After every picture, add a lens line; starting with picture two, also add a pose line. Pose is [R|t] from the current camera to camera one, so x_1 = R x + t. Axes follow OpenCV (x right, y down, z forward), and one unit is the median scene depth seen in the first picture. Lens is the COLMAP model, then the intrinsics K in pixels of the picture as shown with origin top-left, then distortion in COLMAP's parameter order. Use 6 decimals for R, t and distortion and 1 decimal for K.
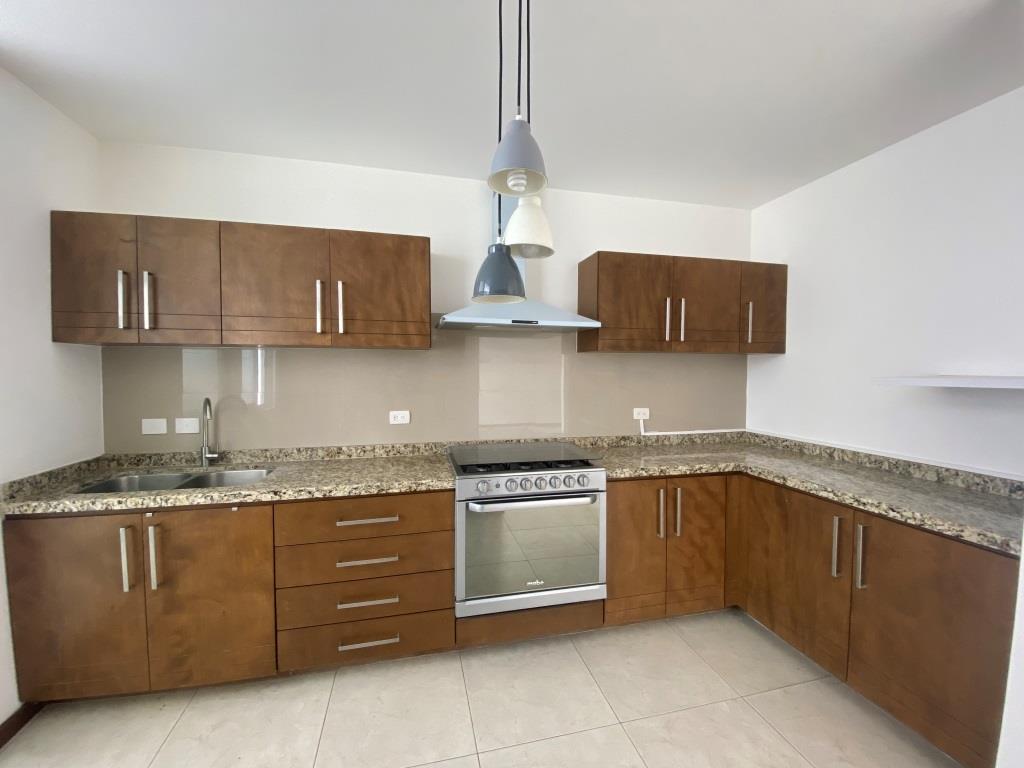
lens RADIAL K [[412.7, 0, 511.7], [0, 412.7, 381.6], [0, 0, 1]] dist [0.037693, -0.029024]
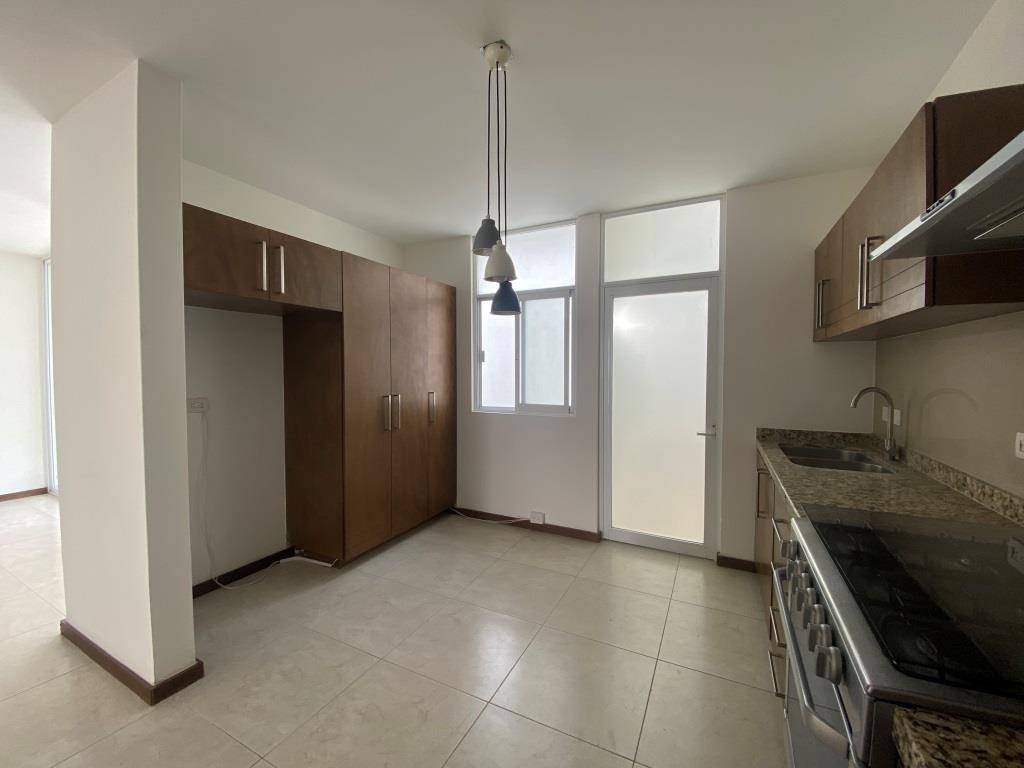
lens RADIAL K [[412.7, 0, 511.7], [0, 412.7, 381.6], [0, 0, 1]] dist [0.037693, -0.029024]
pose [[-0.648401, 0.023558, -0.760934, 0.560744], [-0.025716, 0.998273, 0.052819, -0.009204], [0.760865, 0.053815, -0.646675, 0.946267]]
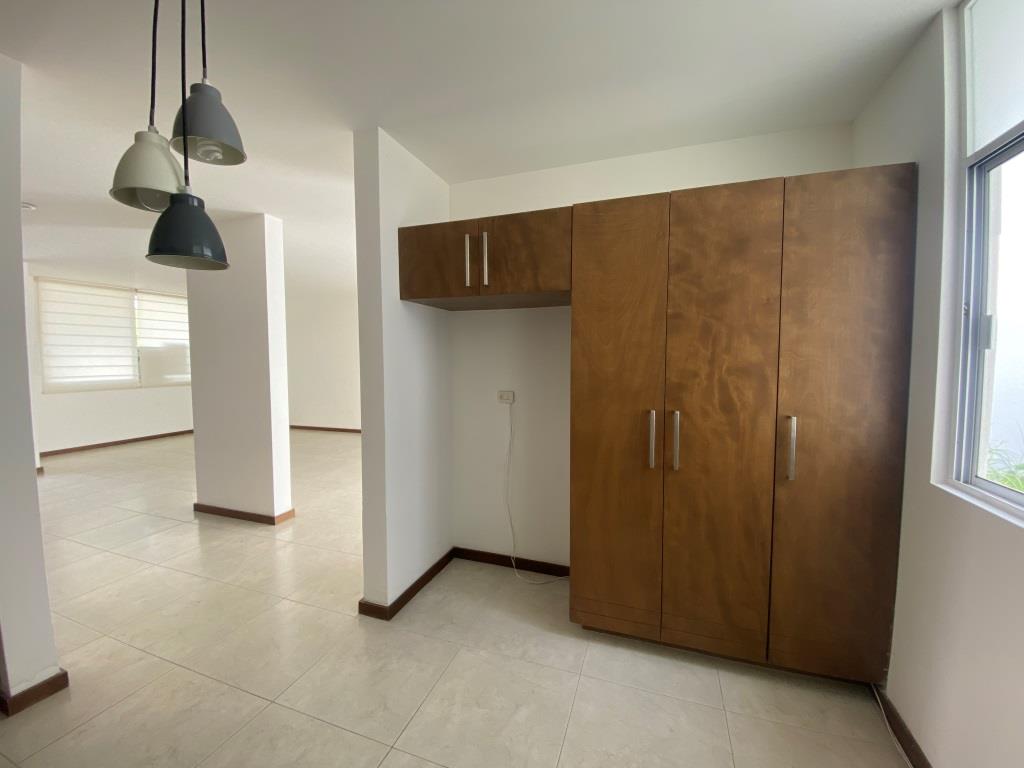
lens RADIAL K [[412.7, 0, 511.7], [0, 412.7, 381.6], [0, 0, 1]] dist [0.037693, -0.029024]
pose [[-0.838696, -0.029184, 0.543818, -0.439773], [0.018864, 0.996407, 0.082566, -0.012951], [-0.544273, 0.079506, -0.835132, 0.604170]]
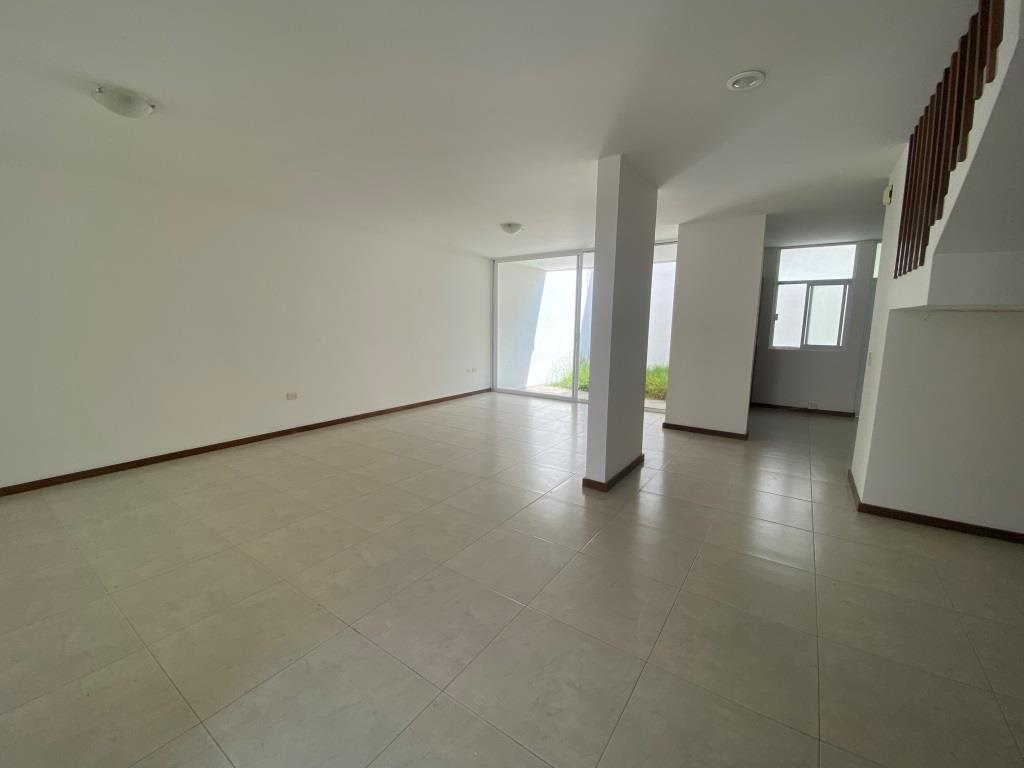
lens RADIAL K [[412.7, 0, 511.7], [0, 412.7, 381.6], [0, 0, 1]] dist [0.037693, -0.029024]
pose [[-0.746070, 0.085198, -0.660394, 2.830355], [-0.033054, 0.985819, 0.164524, 0.004931], [0.665046, 0.144575, -0.732674, 0.743465]]
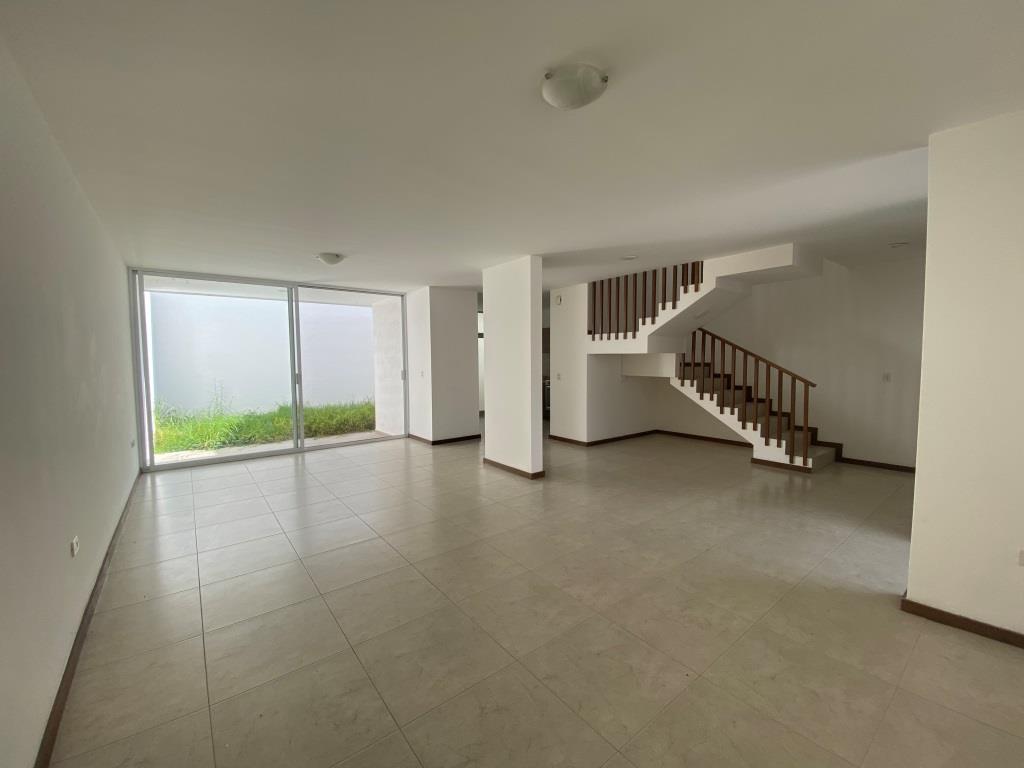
lens RADIAL K [[413.2, 0, 505.1], [0, 413.2, 386.1], [0, 0, 1]] dist [0.020221, -0.020857]
pose [[0.411261, 0.056983, -0.909735, 3.508451], [-0.021489, 0.998373, 0.052820, 0.046761], [0.911264, -0.002173, 0.411816, -1.207759]]
